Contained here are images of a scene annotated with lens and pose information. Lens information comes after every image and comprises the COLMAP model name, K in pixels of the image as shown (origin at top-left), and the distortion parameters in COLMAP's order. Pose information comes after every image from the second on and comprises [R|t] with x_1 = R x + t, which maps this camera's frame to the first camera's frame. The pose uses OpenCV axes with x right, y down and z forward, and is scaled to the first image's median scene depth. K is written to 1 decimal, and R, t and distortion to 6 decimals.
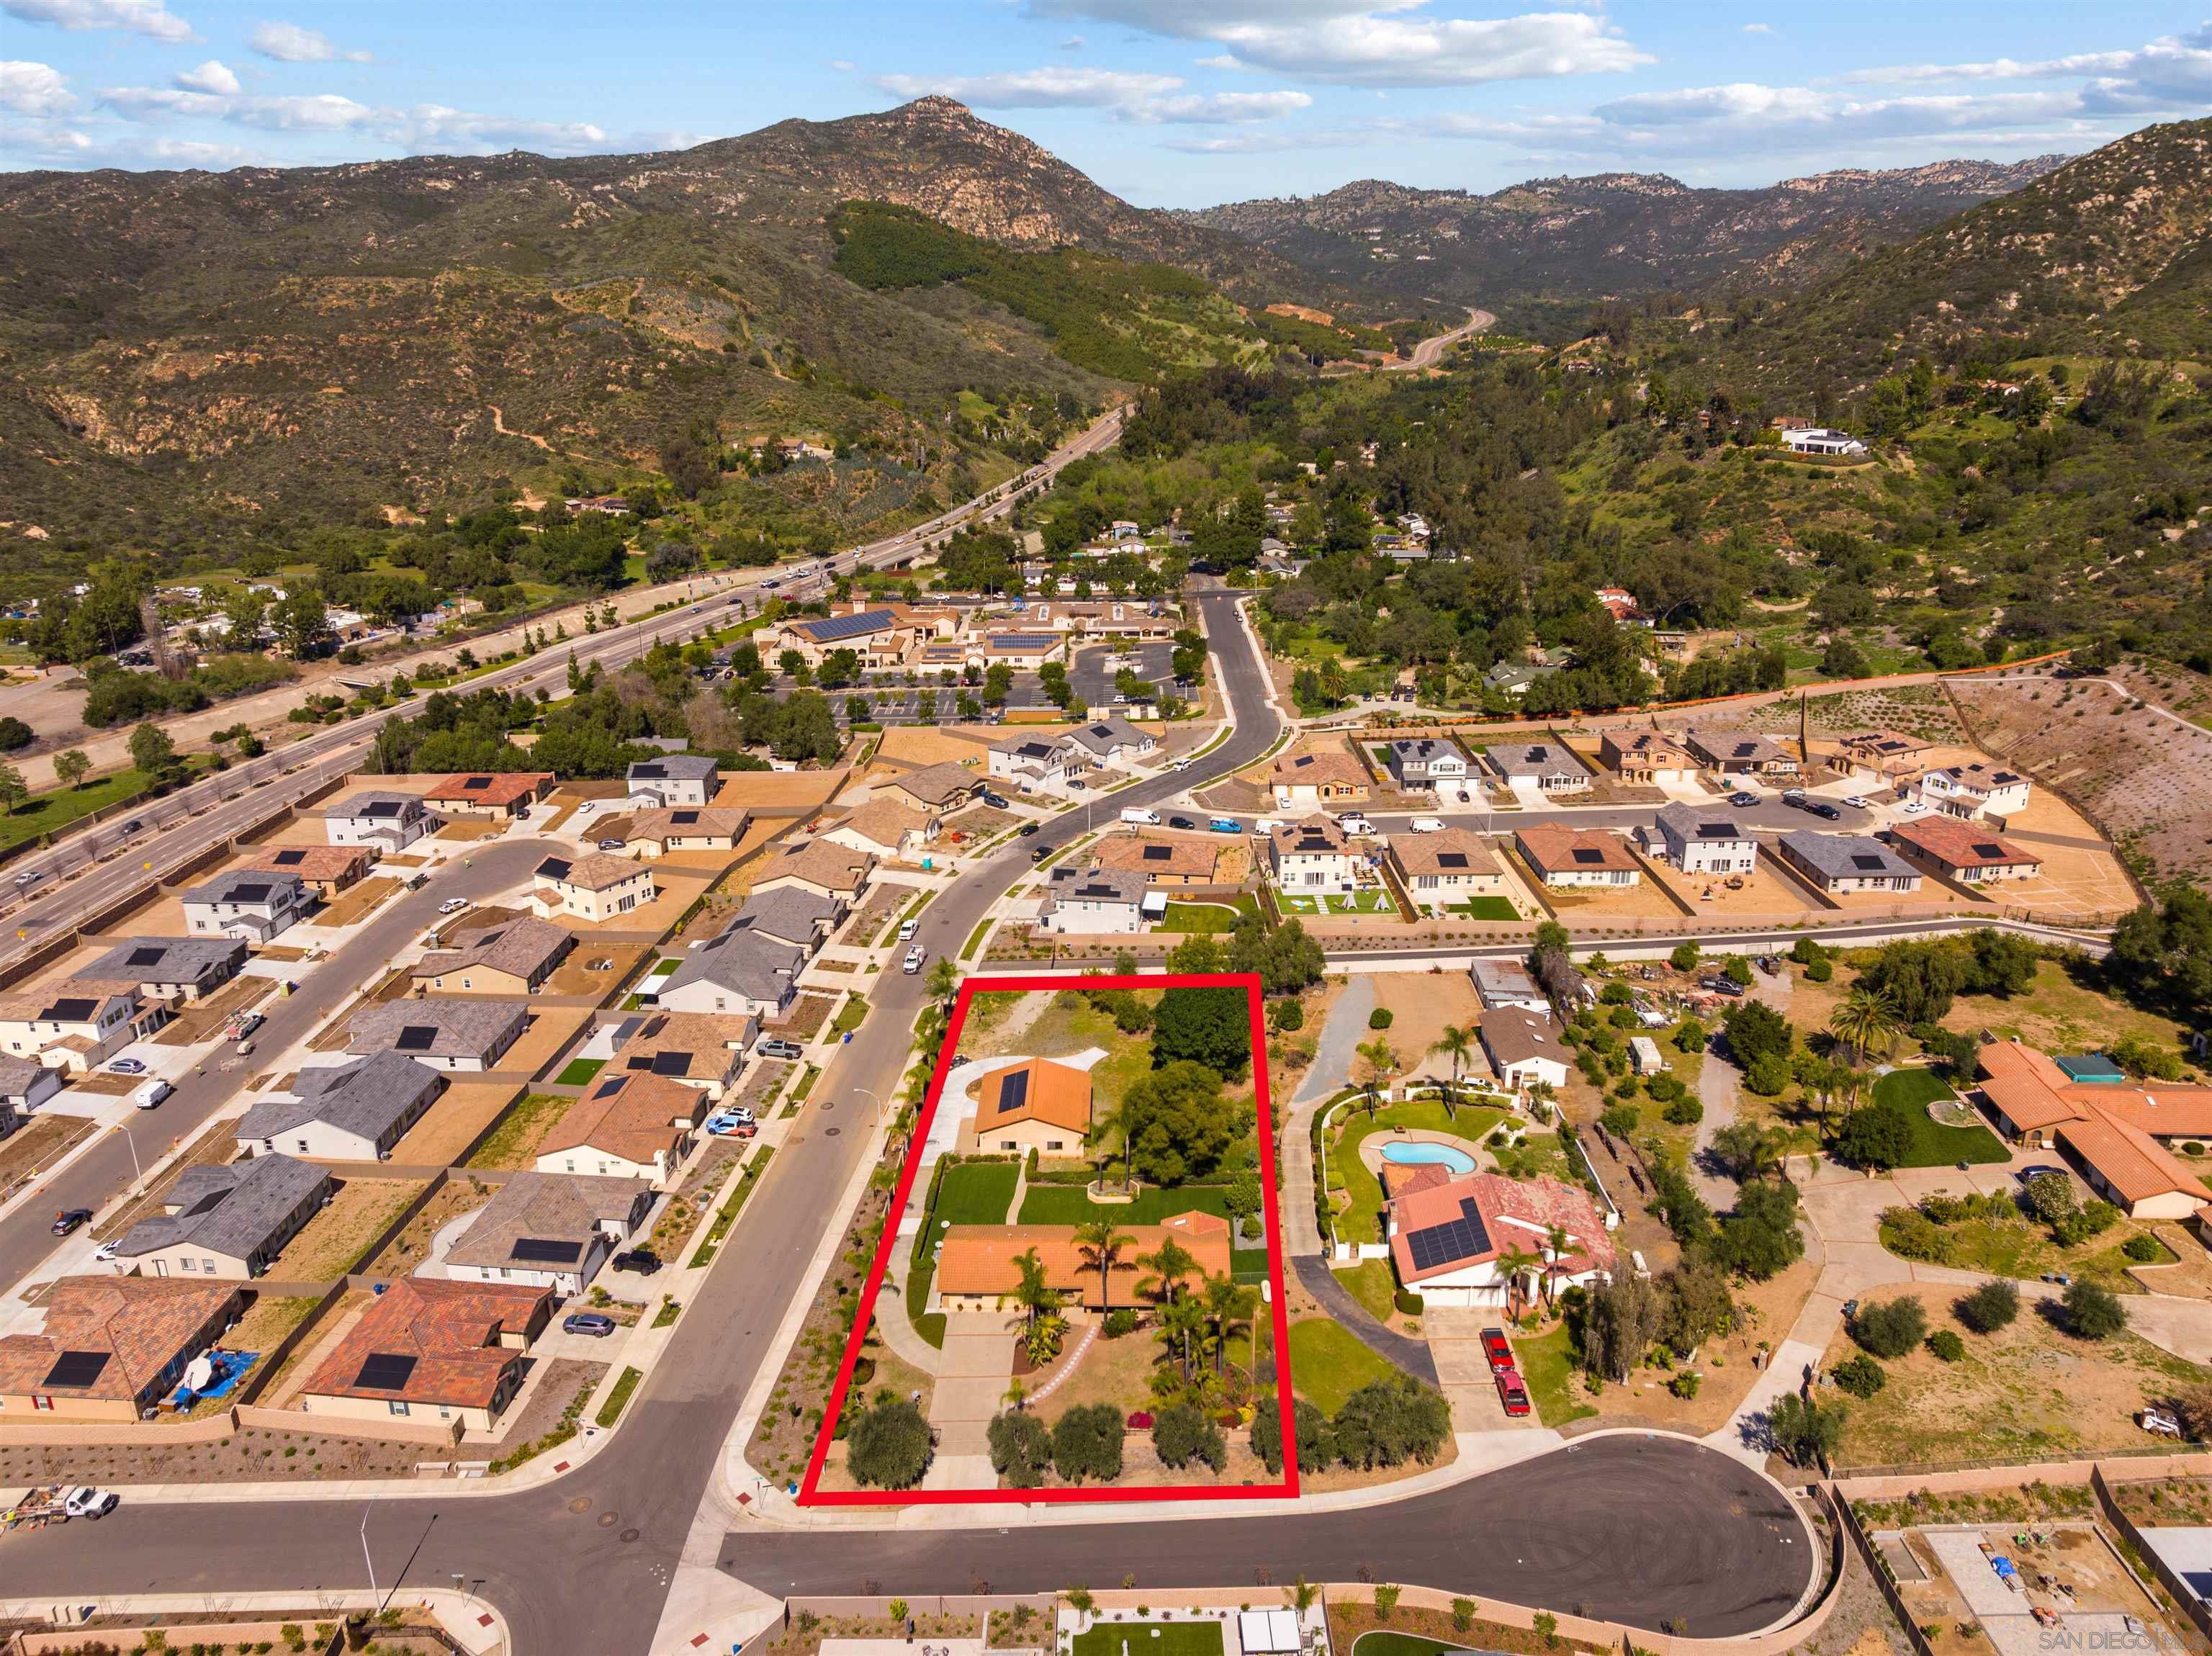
lens RADIAL K [[1553.4, 0, 1119.9], [0, 1553.4, 823.3], [0, 0, 1]] dist [-0.025347, -0.030090]
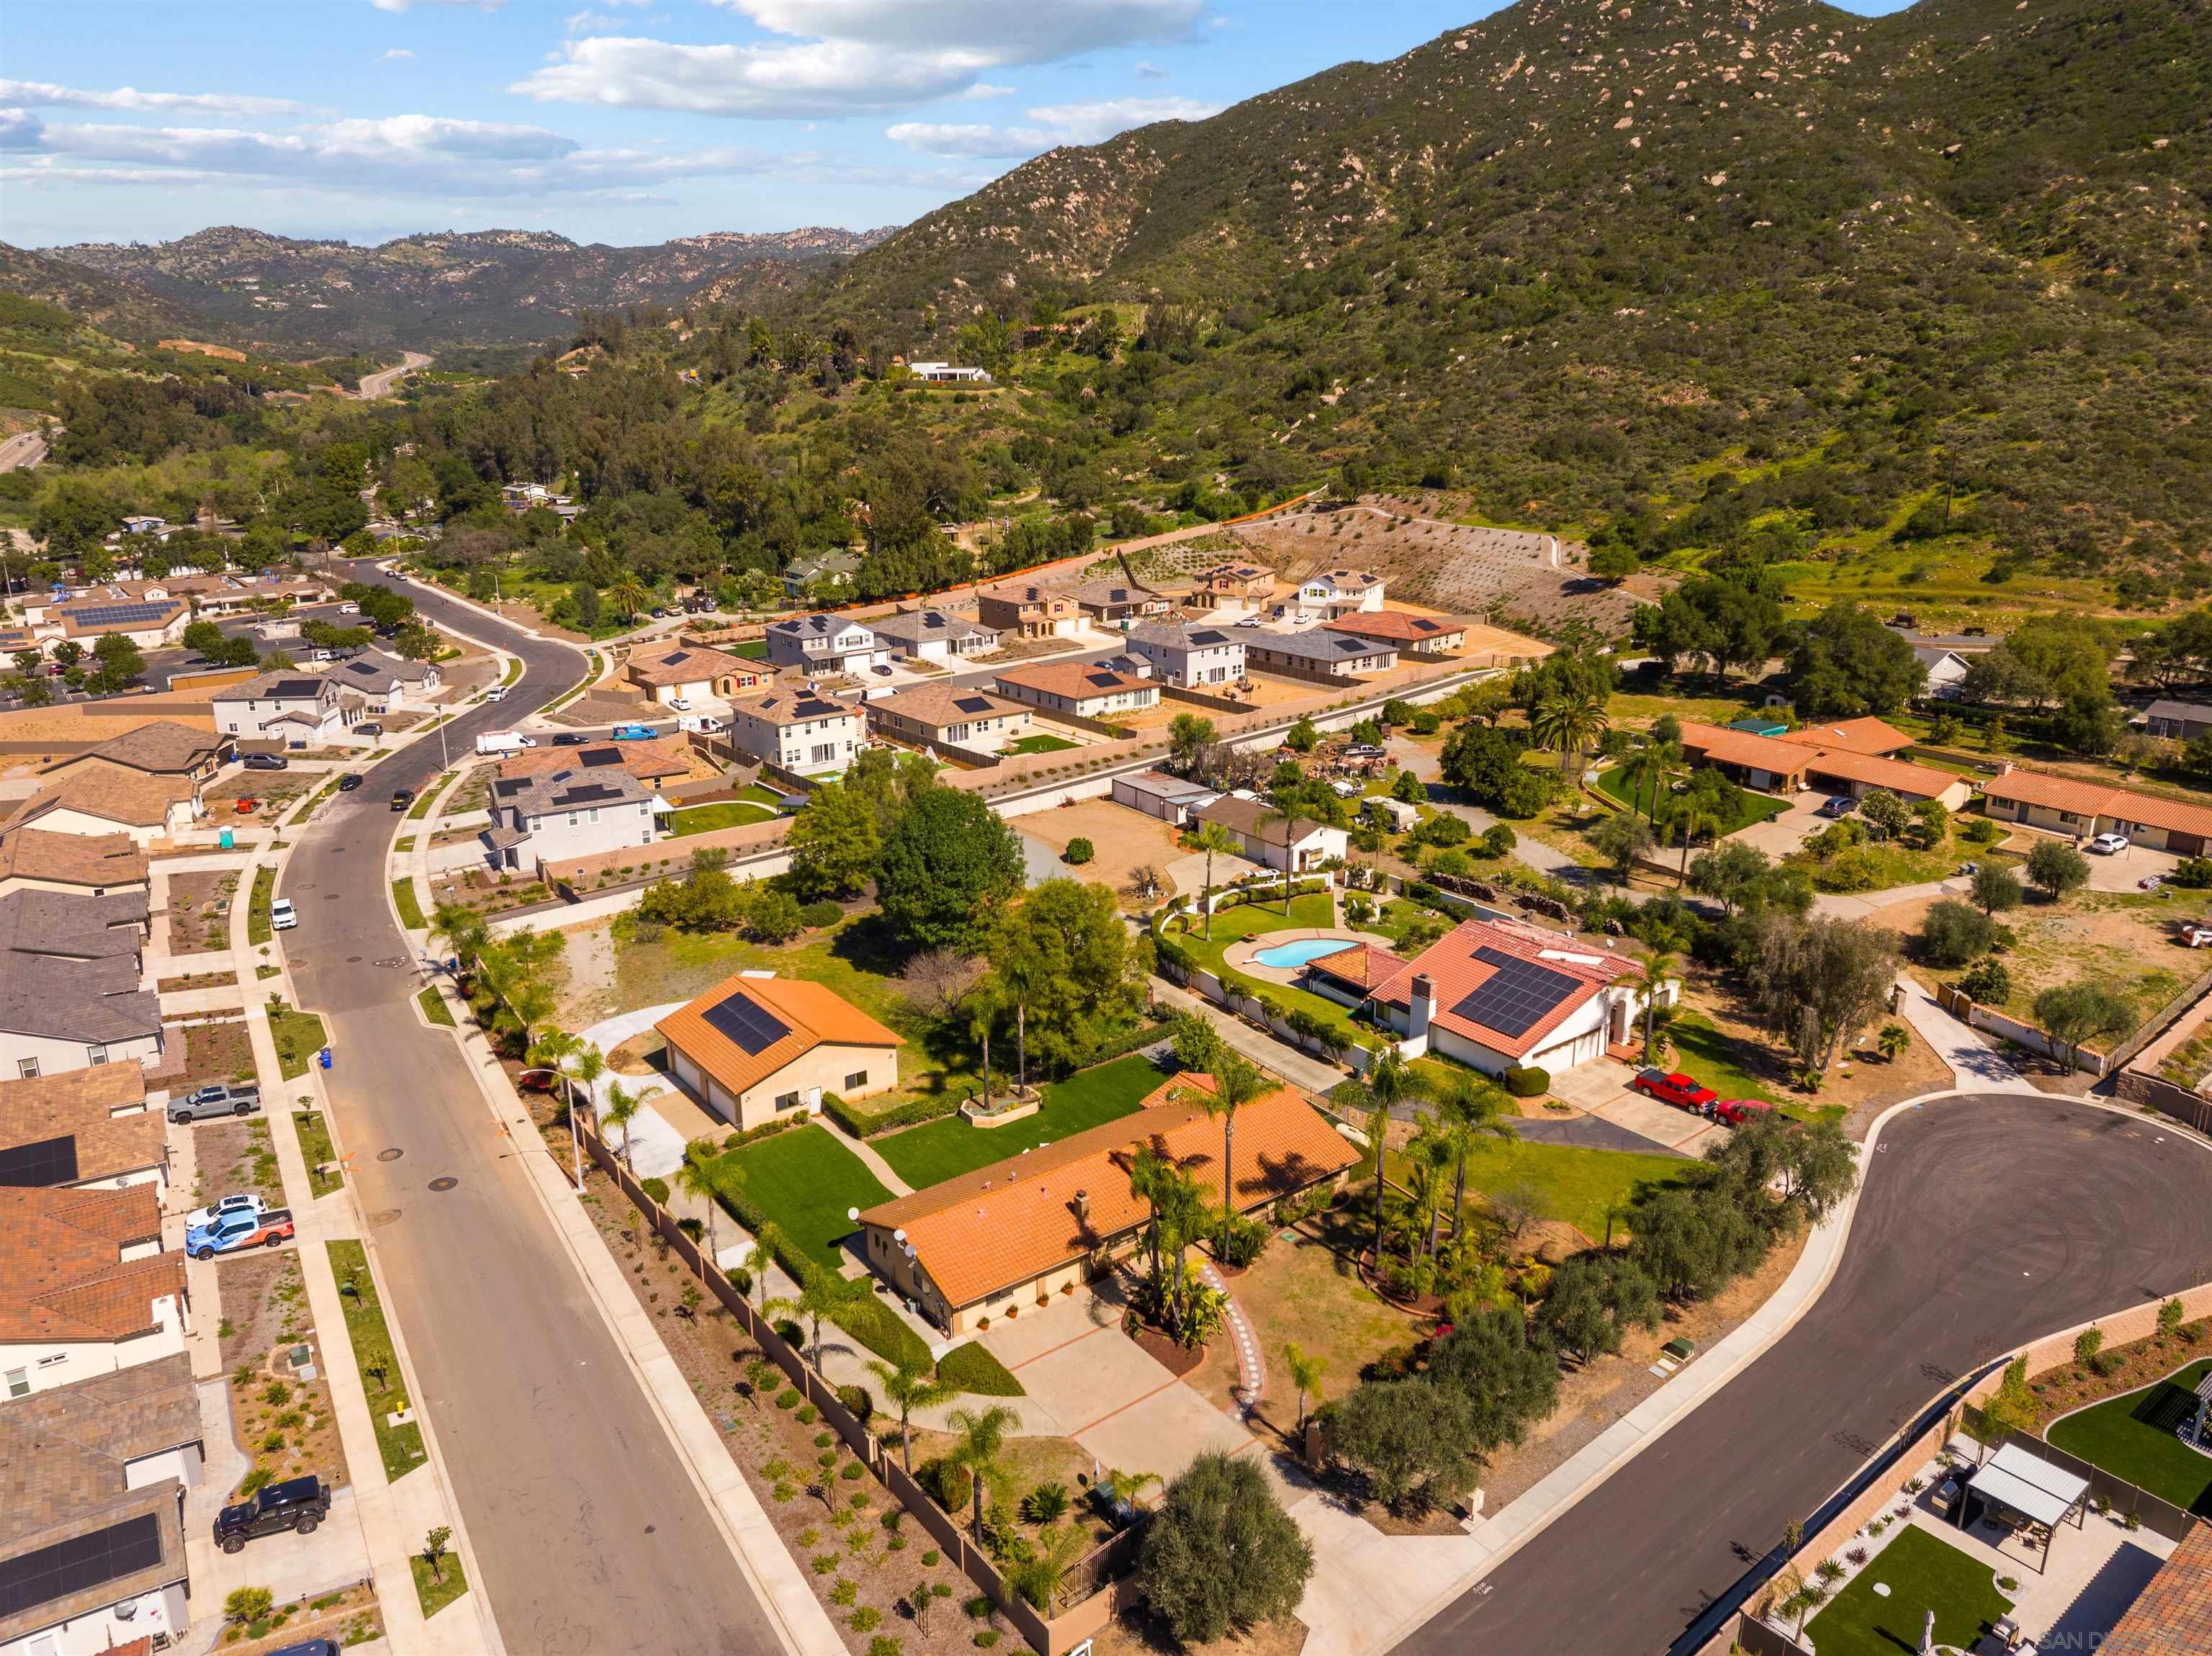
lens RADIAL K [[1555.1, 0, 1117.9], [0, 1555.1, 816.1], [0, 0, 1]] dist [-0.045632, 0.010301]
pose [[0.786521, -0.171245, 0.593346, -0.191634], [0.199985, 0.979640, 0.017638, 0.071817], [-0.584286, 0.104787, 0.804754, 0.270532]]
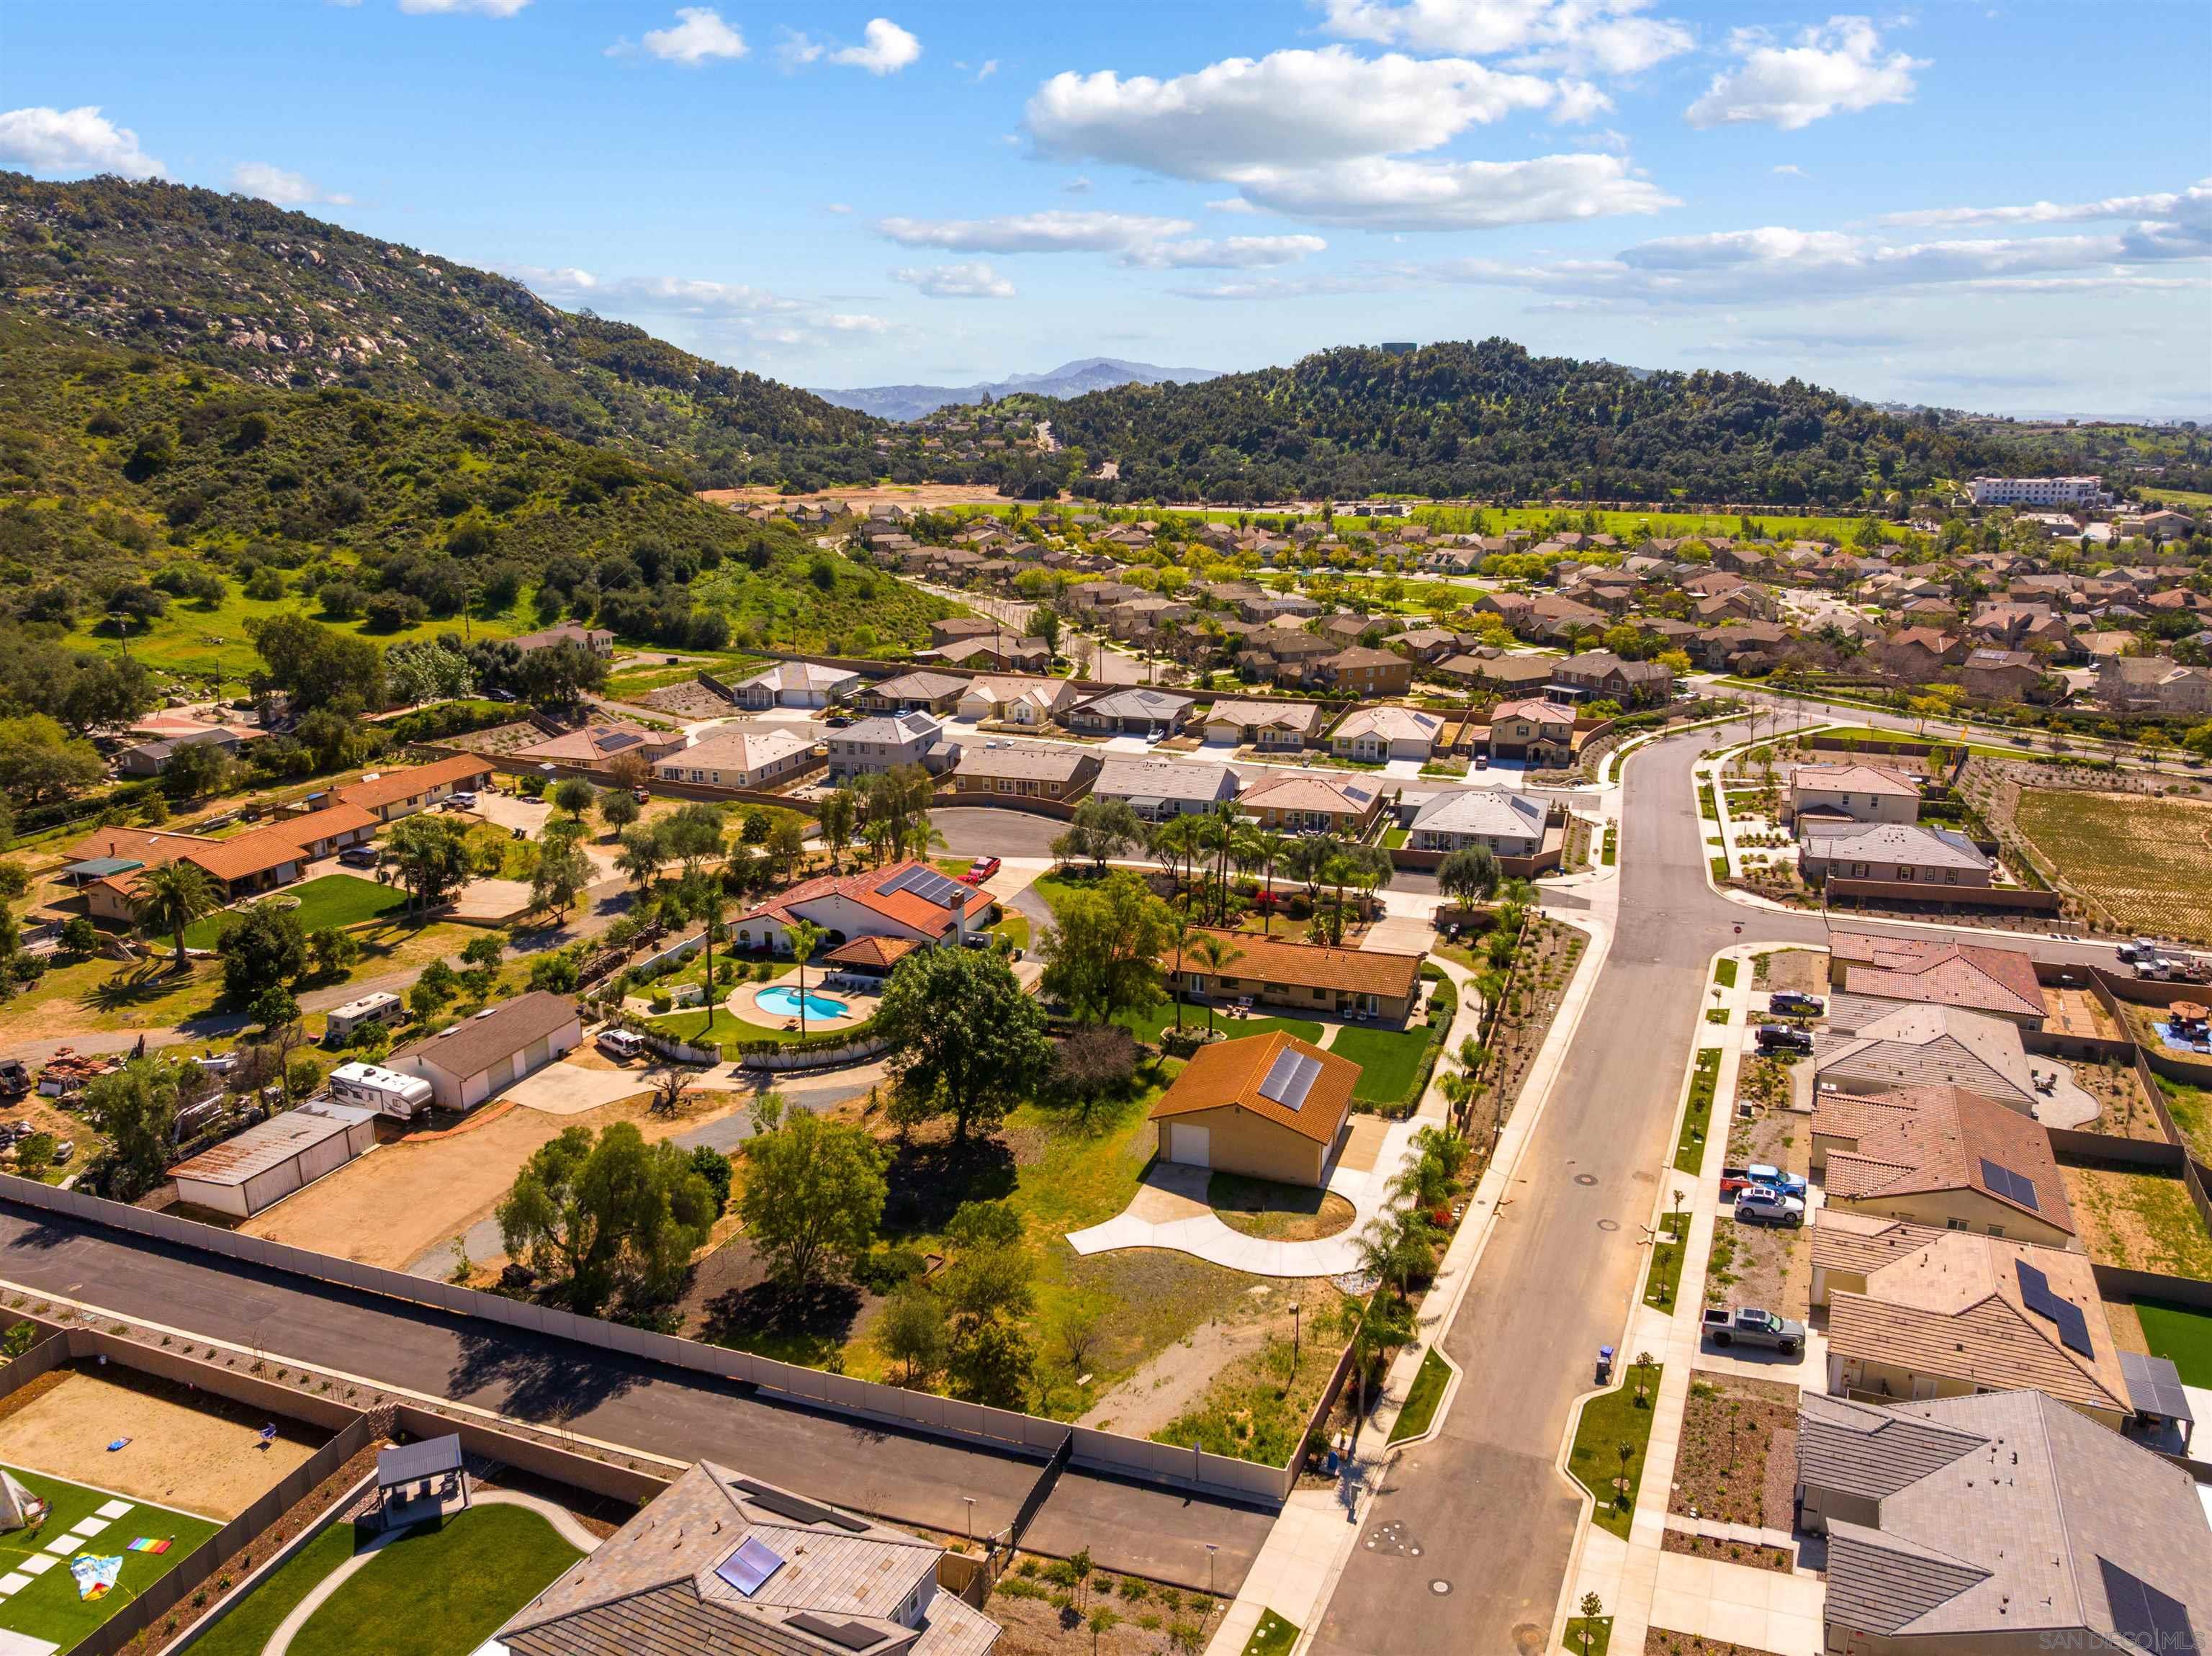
lens RADIAL K [[1553.4, 0, 1119.9], [0, 1553.4, 823.3], [0, 0, 1]] dist [-0.025347, -0.030090]
pose [[-0.948355, -0.072108, 0.308906, -0.122310], [0.113140, 0.832881, 0.541764, -0.169808], [-0.296348, 0.548734, -0.781709, 0.935387]]
